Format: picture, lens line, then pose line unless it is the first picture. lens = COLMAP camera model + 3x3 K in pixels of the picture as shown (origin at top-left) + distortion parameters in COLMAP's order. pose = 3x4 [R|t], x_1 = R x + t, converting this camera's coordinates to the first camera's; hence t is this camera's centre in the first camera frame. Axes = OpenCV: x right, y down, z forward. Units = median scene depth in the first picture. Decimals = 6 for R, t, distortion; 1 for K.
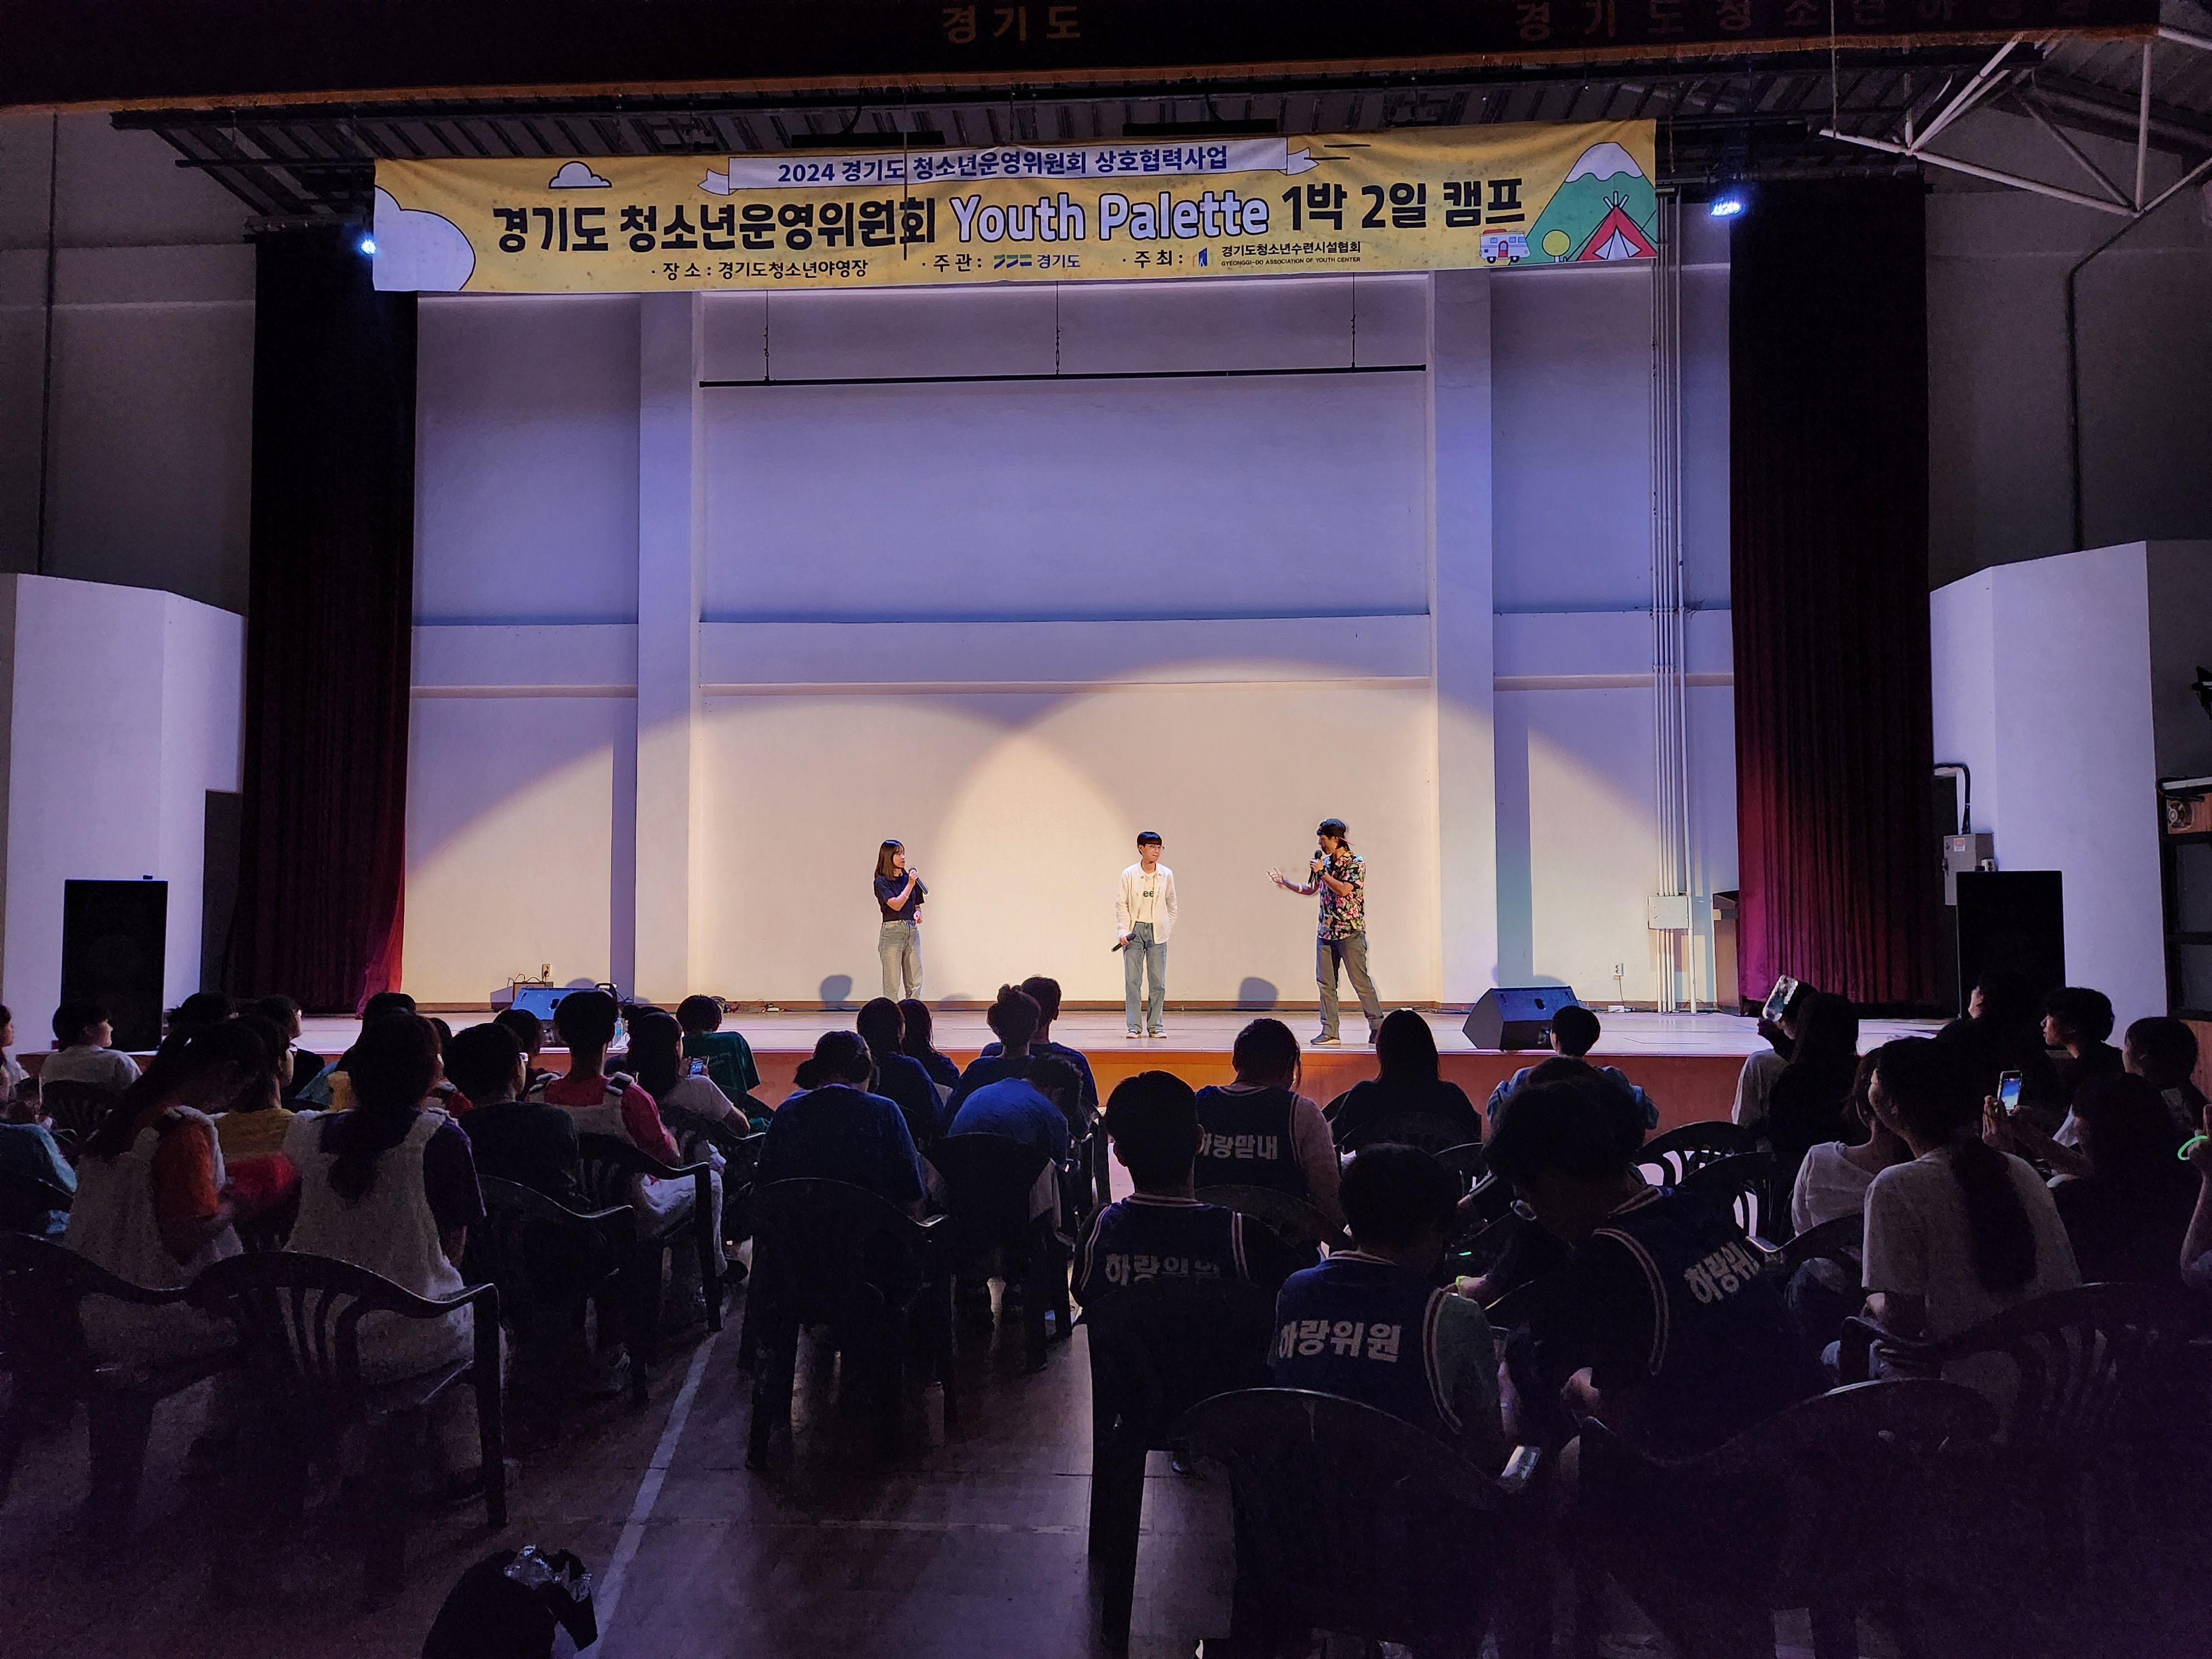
lens RADIAL K [[1493.1, 0, 1147.0], [0, 1493.1, 923.9], [0, 0, 1]] dist [0.063841, -0.051506]
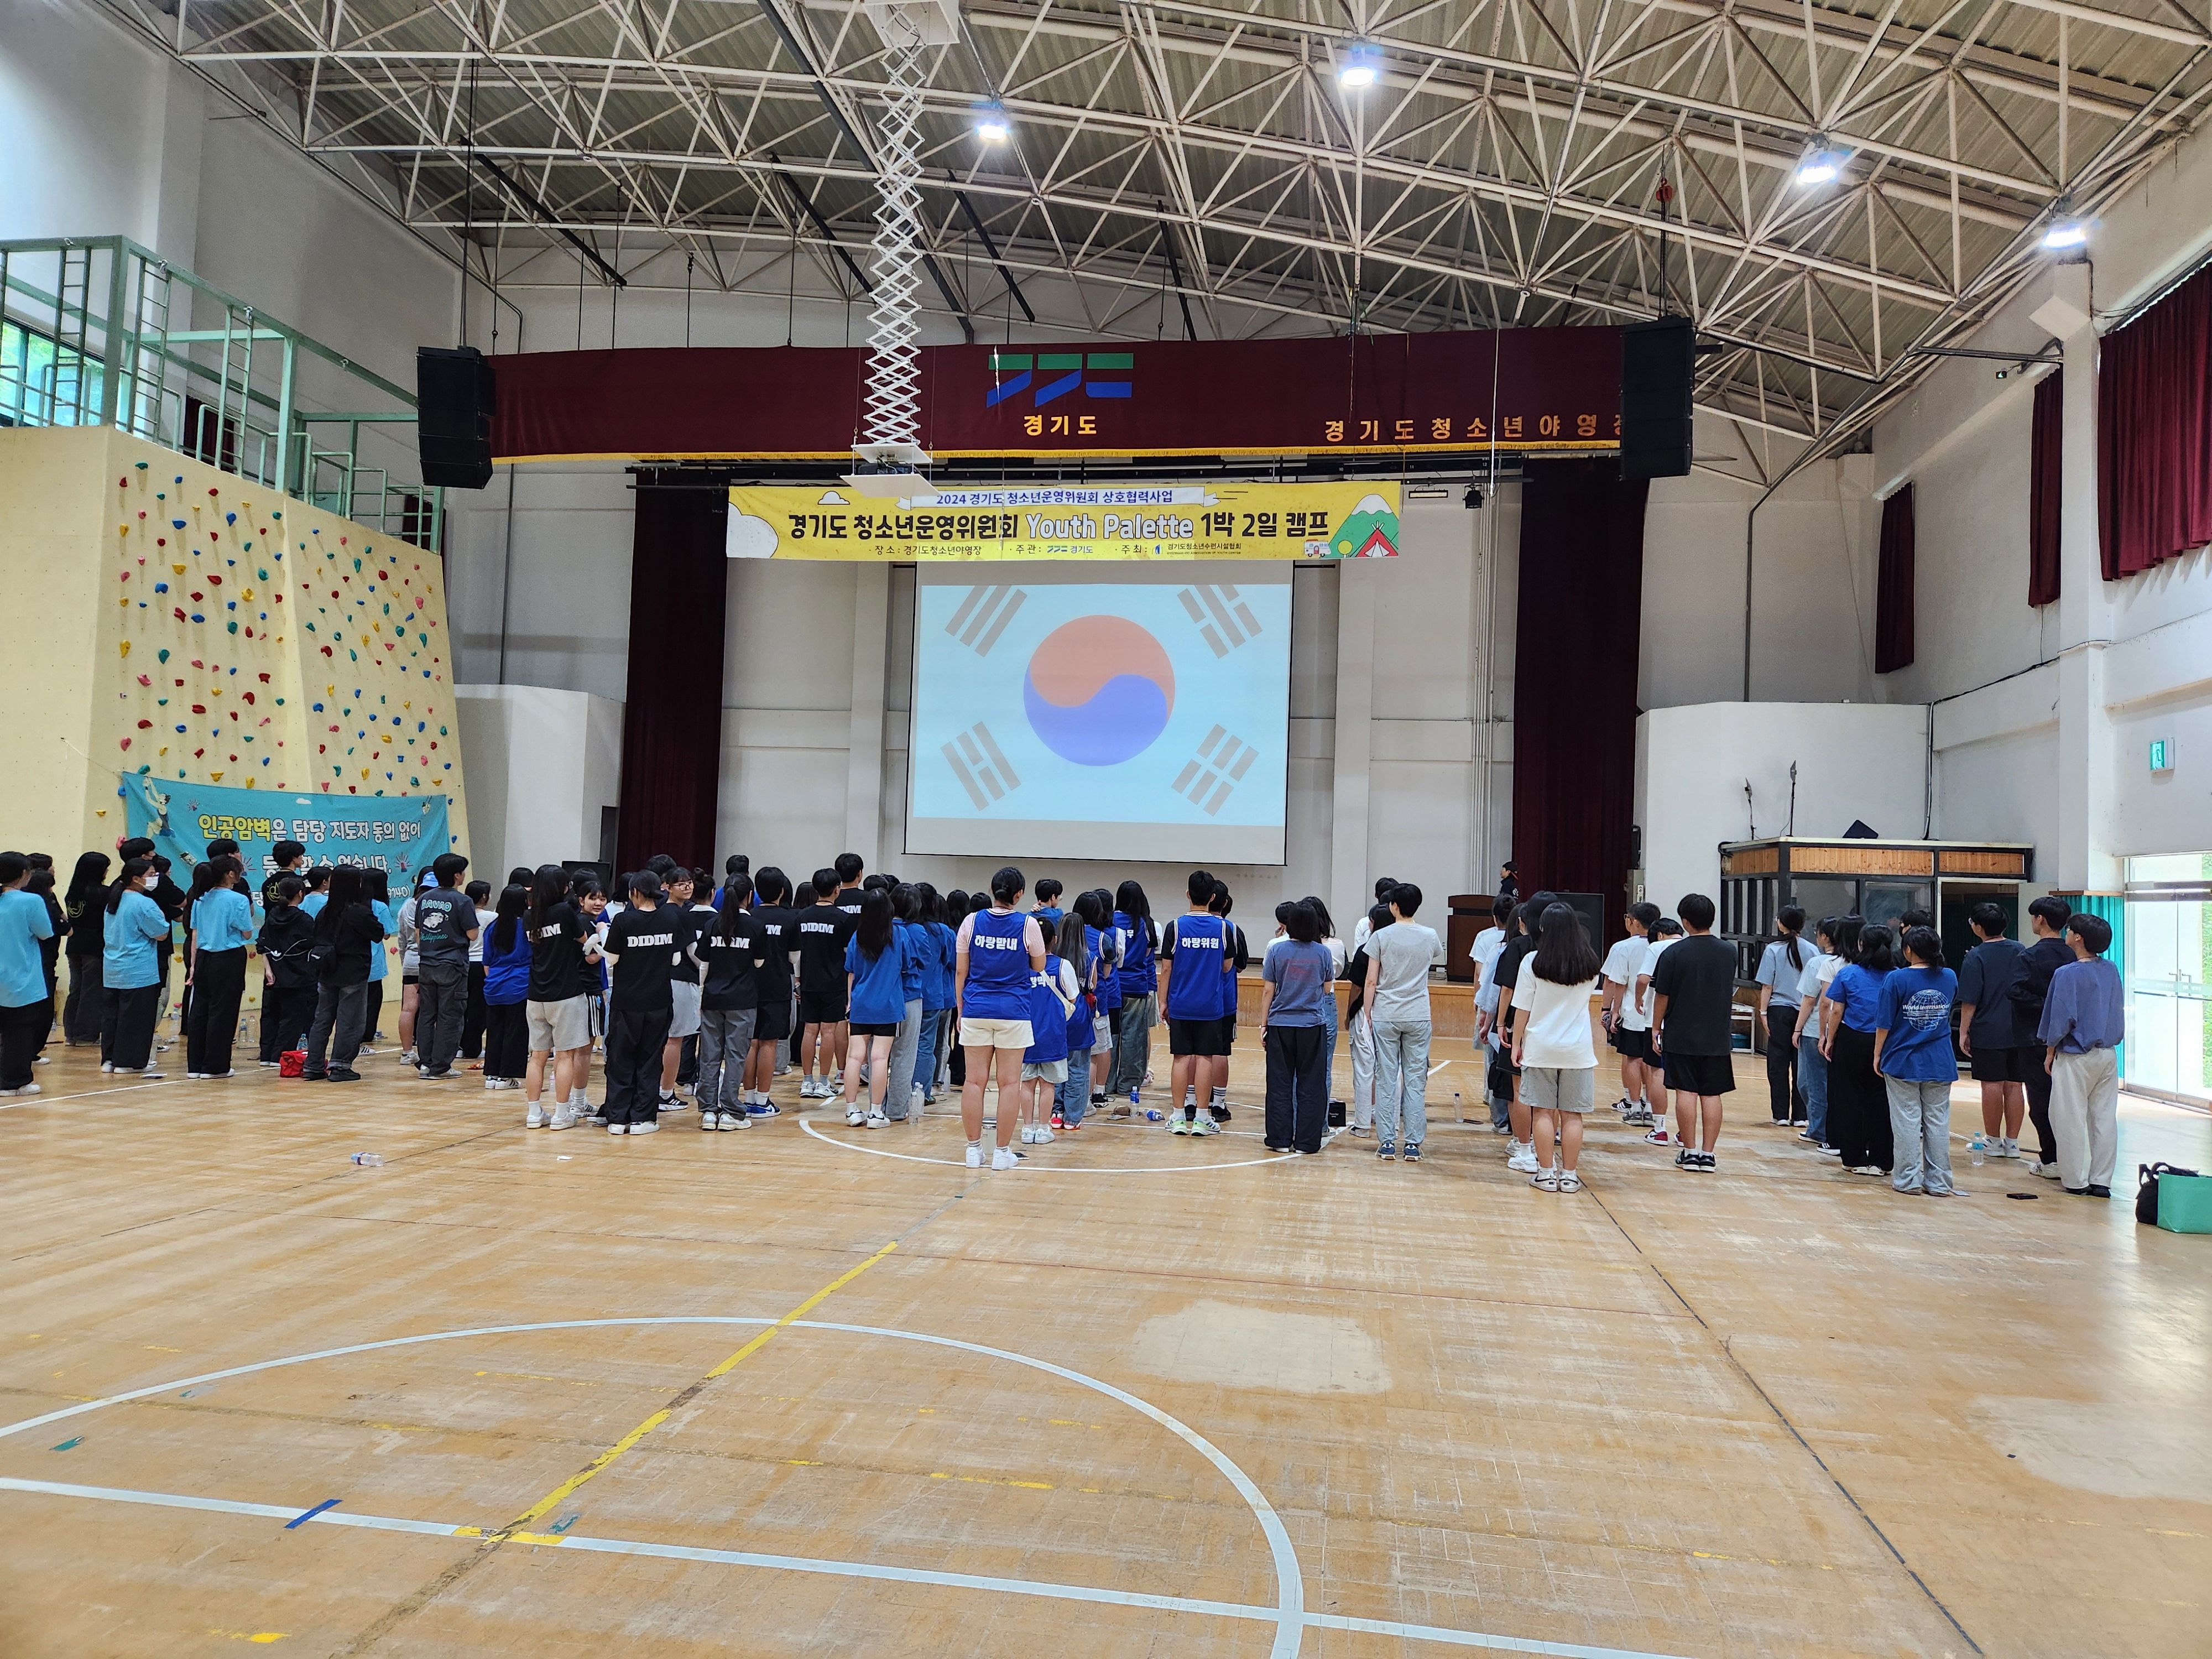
lens RADIAL K [[1493.1, 0, 1125.8], [0, 1493.1, 847.4], [0, 0, 1]] dist [0.063841, -0.051506]
pose [[0.992959, 0.030549, -0.114450, 0.216923], [-0.032036, 0.999424, -0.011178, -0.051547], [0.114042, 0.014766, 0.993366, -0.819767]]
